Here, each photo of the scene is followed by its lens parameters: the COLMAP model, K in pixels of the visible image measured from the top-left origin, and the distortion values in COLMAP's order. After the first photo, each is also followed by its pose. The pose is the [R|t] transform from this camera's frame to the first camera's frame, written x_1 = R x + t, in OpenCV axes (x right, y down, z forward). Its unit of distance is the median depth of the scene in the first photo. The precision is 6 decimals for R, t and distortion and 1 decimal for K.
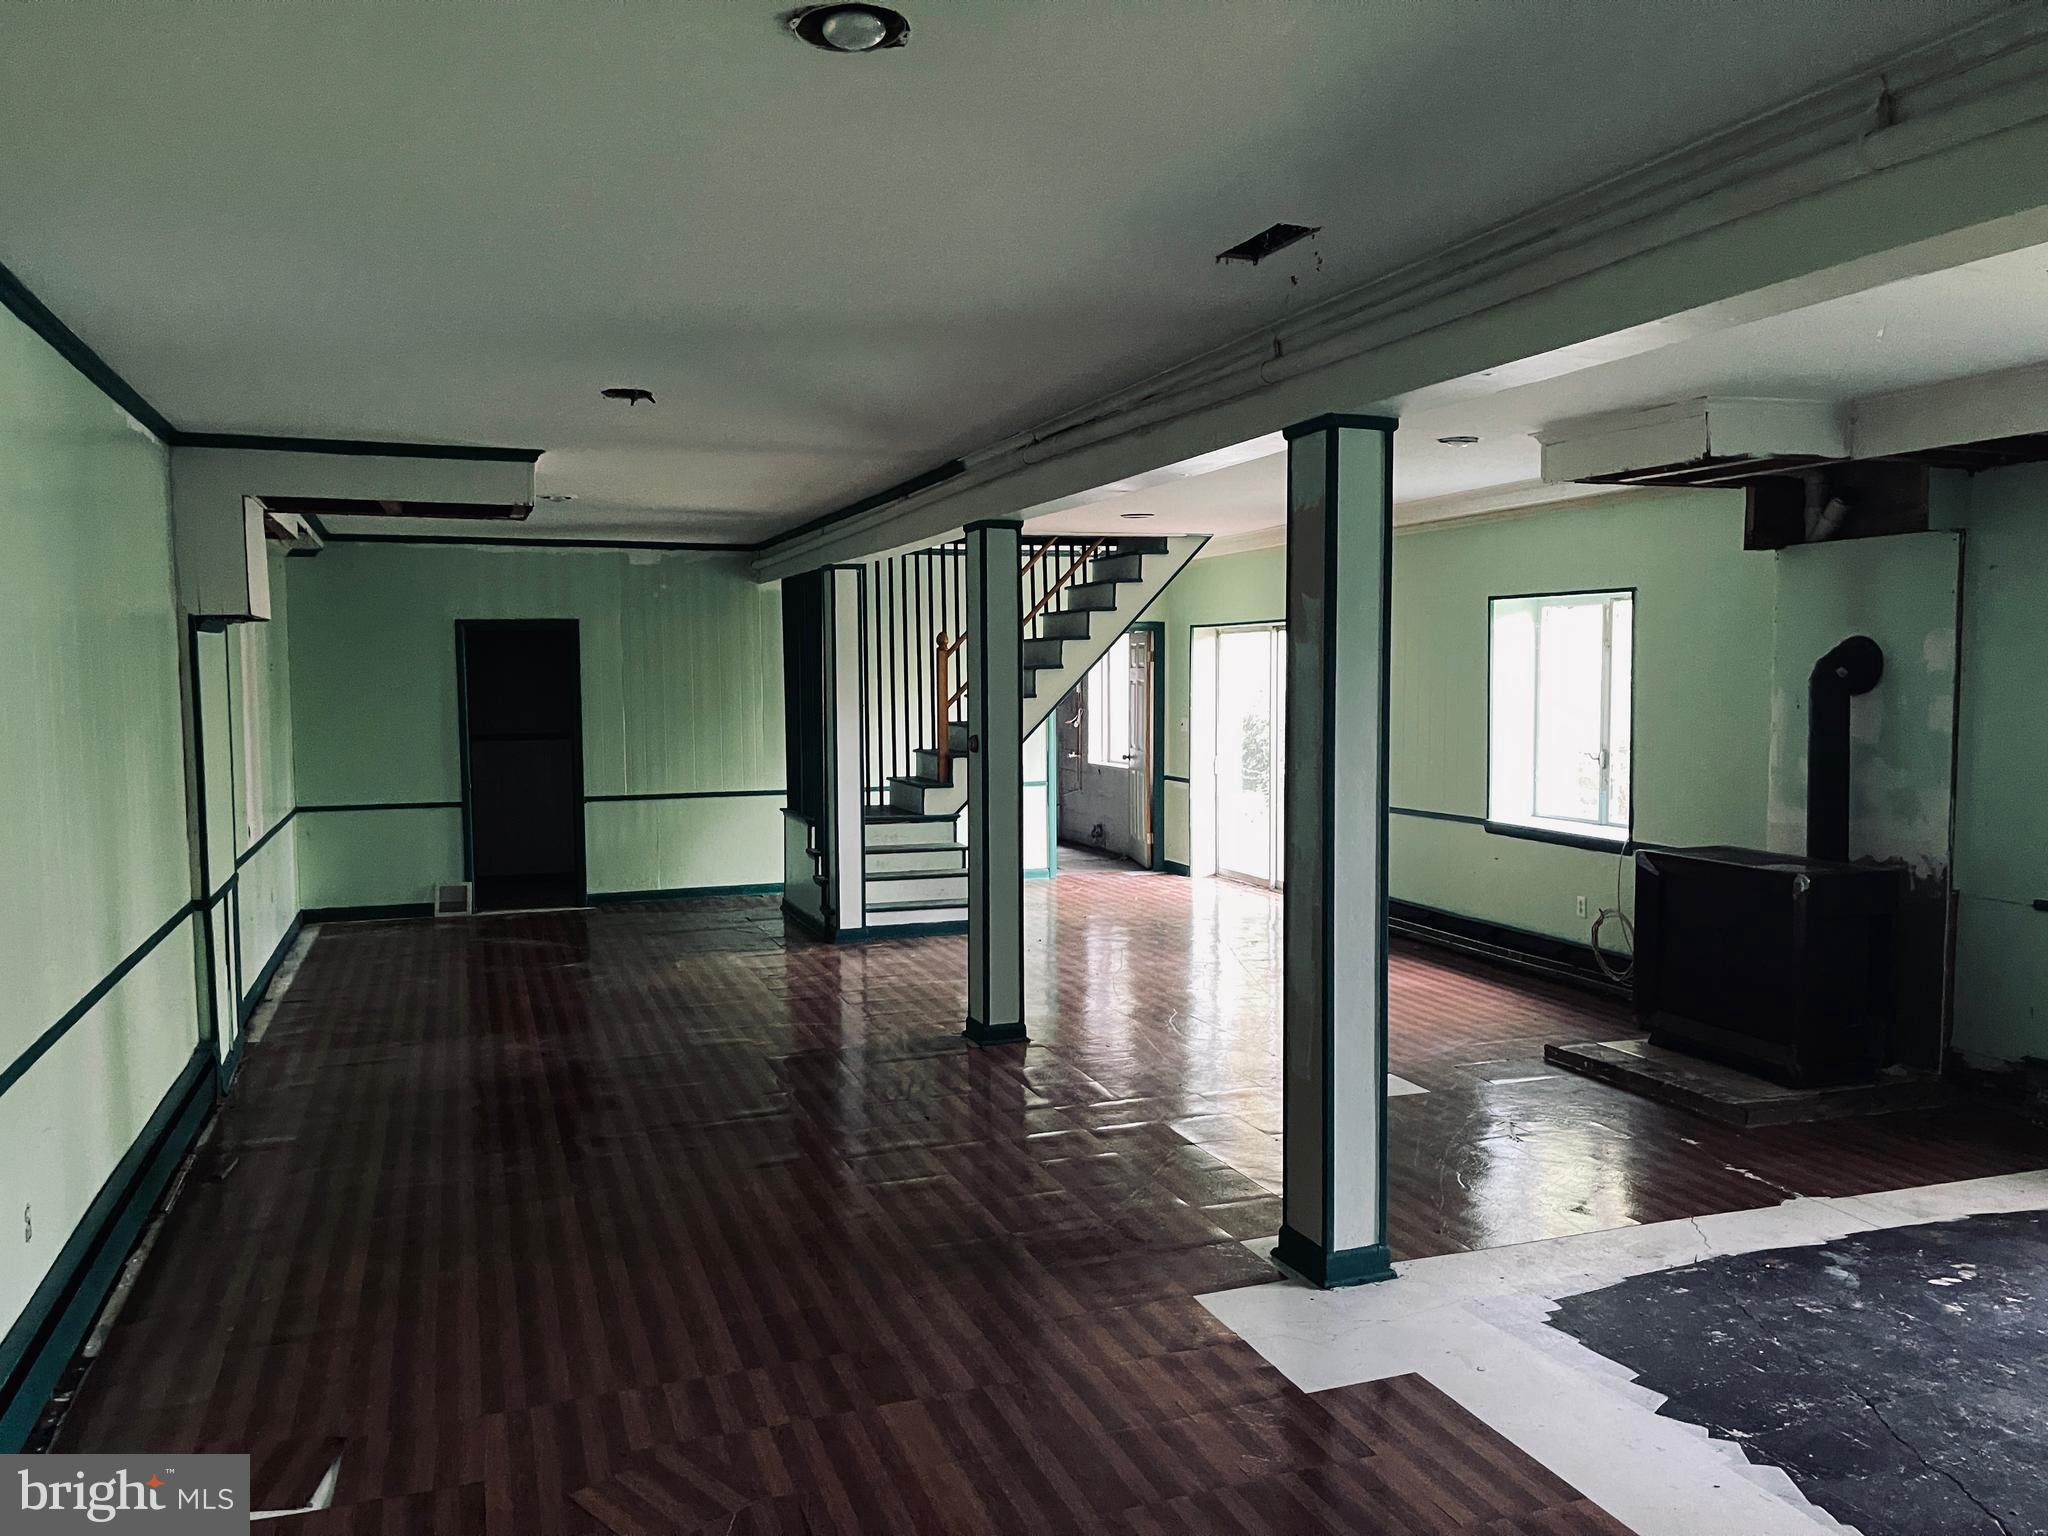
lens RADIAL K [[1543.4, 0, 1021.9], [0, 1543.4, 771.5], [0, 0, 1]] dist [0.015206, 0.000713]
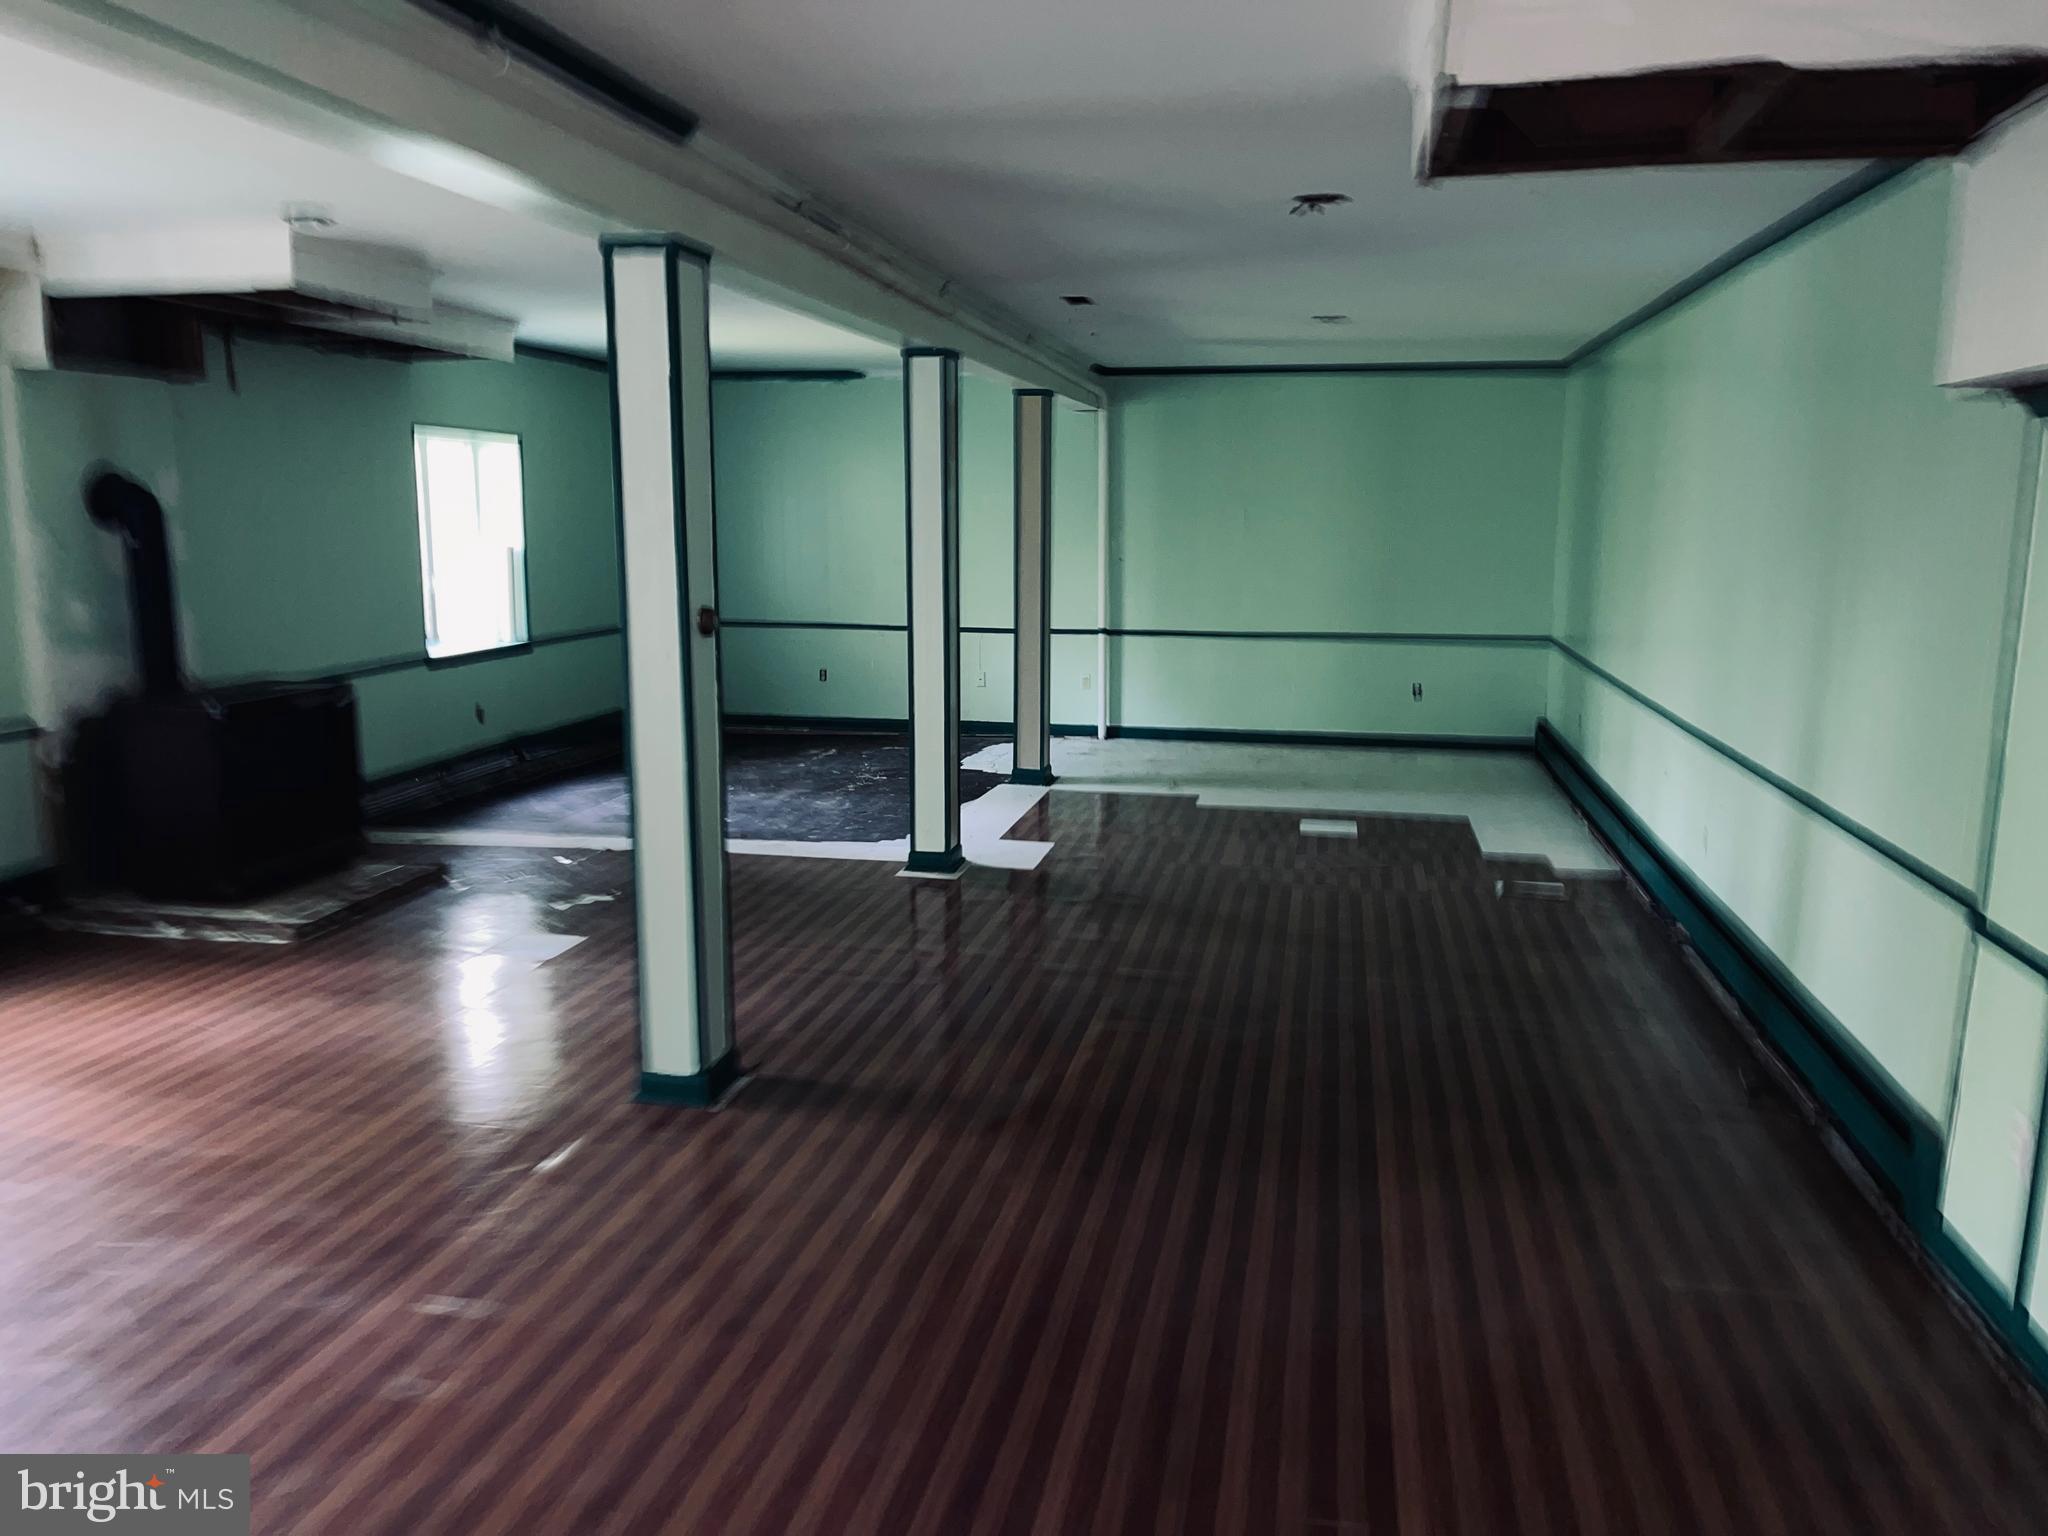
lens RADIAL K [[1543.4, 0, 1023.2], [0, 1543.4, 773.3], [0, 0, 1]] dist [0.015206, 0.000713]
pose [[-0.848904, -0.082737, 0.522031, -0.594221], [0.035195, 0.976631, 0.212020, -0.101517], [-0.527374, 0.198358, -0.826154, 1.845350]]
